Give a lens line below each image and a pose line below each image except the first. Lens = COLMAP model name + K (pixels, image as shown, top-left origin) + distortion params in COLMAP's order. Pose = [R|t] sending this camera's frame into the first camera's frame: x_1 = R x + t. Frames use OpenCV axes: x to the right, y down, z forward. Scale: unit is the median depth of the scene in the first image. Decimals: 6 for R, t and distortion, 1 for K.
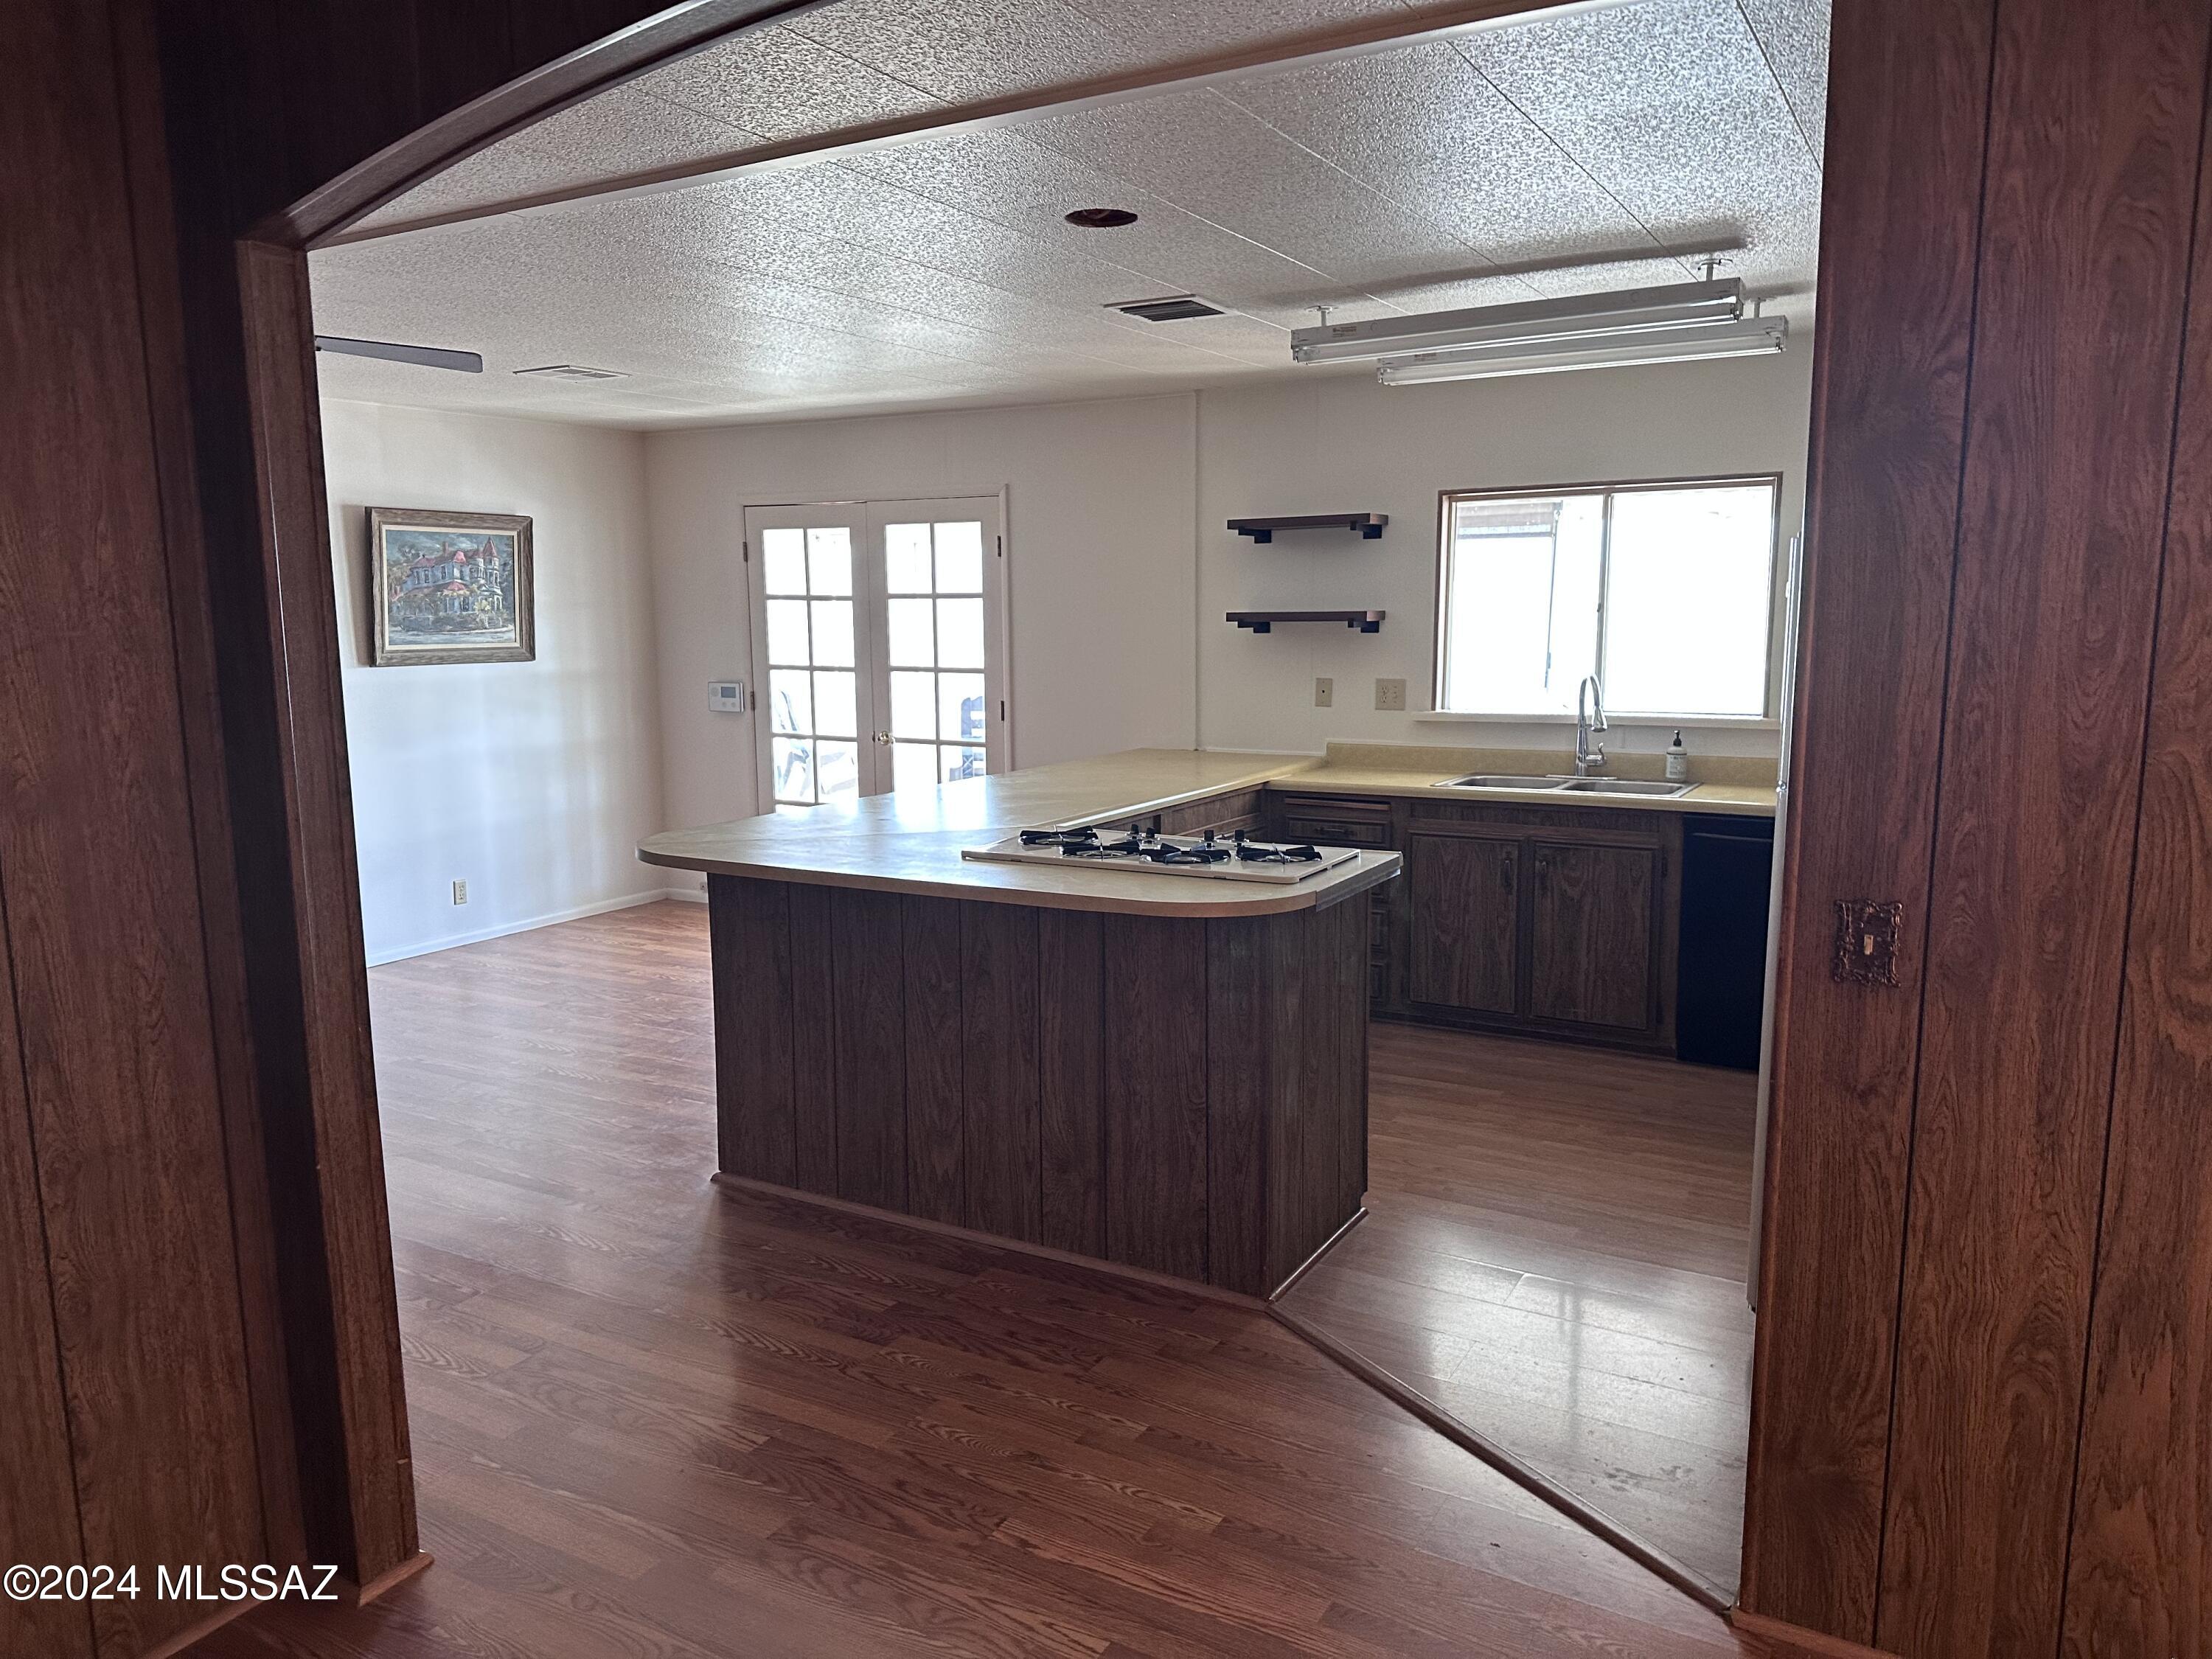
lens RADIAL K [[1540.5, 0, 1093.1], [0, 1540.5, 827.5], [0, 0, 1]] dist [0.103193, -0.169273]
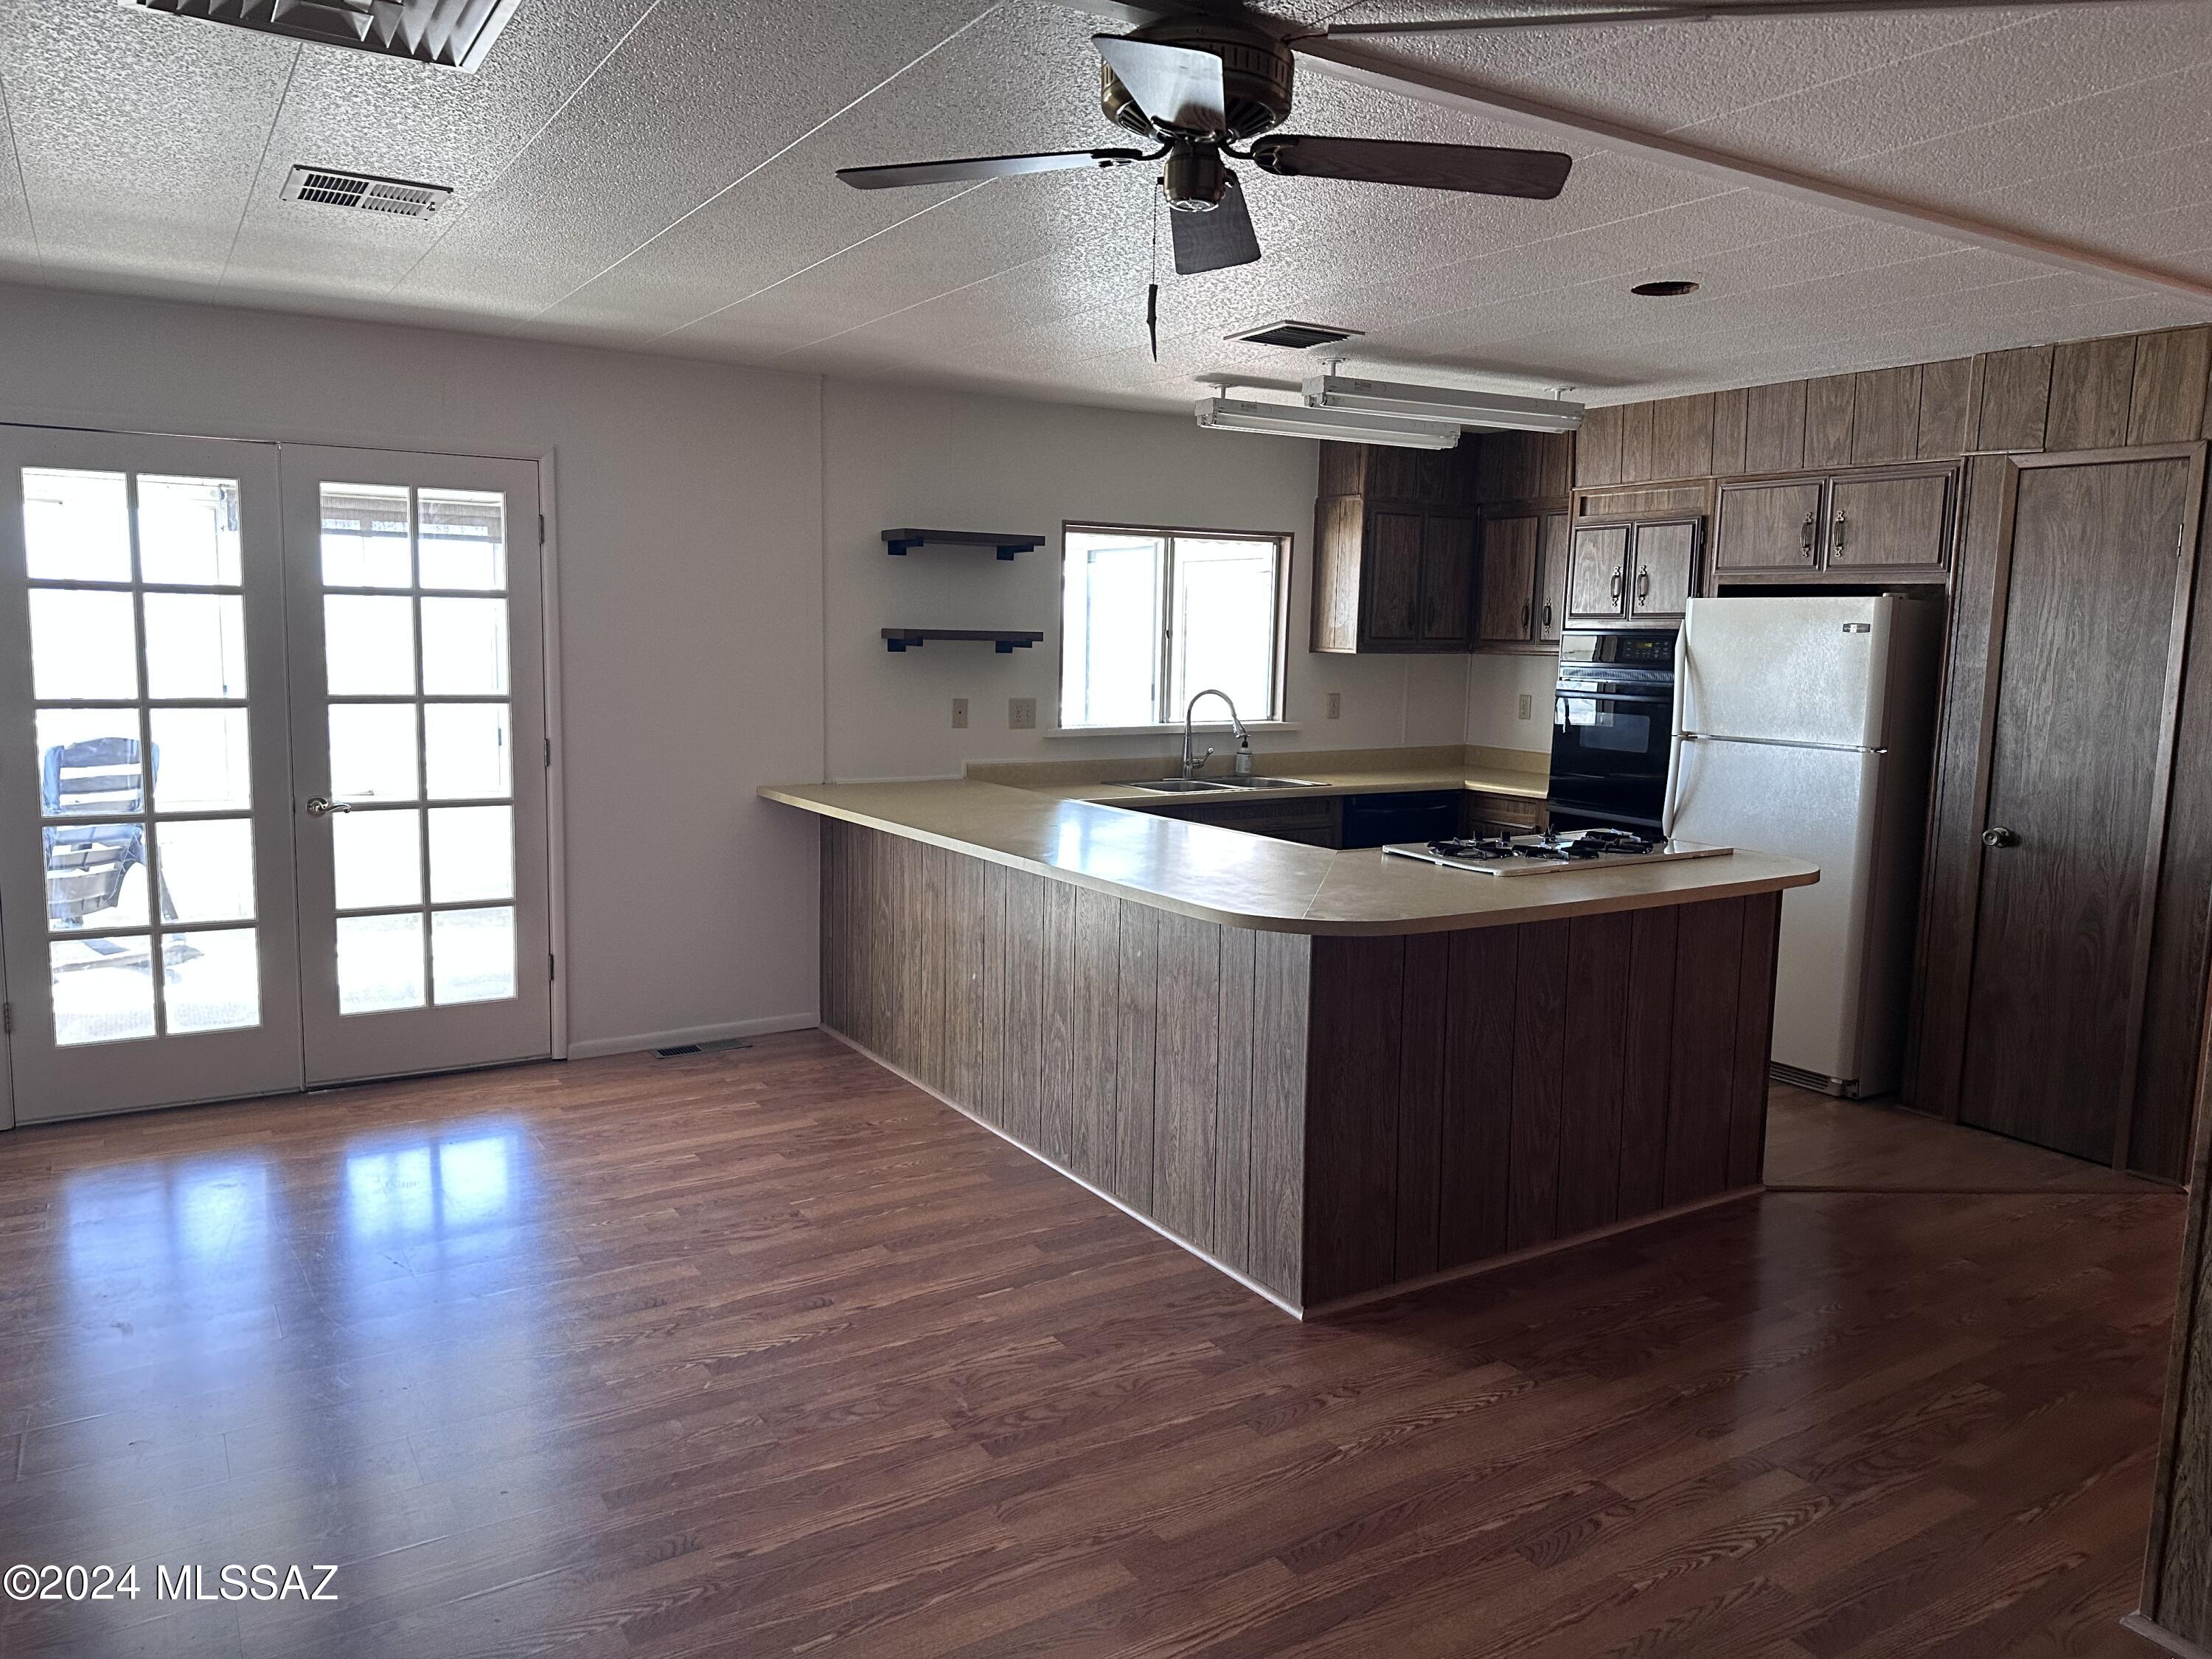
lens RADIAL K [[1540.5, 0, 1093.1], [0, 1540.5, 827.5], [0, 0, 1]] dist [0.103193, -0.169273]
pose [[0.460563, -0.095098, 0.882518, -0.690114], [0.105577, 0.993055, 0.051911, -0.058867], [-0.881326, 0.069265, 0.467405, 0.486519]]
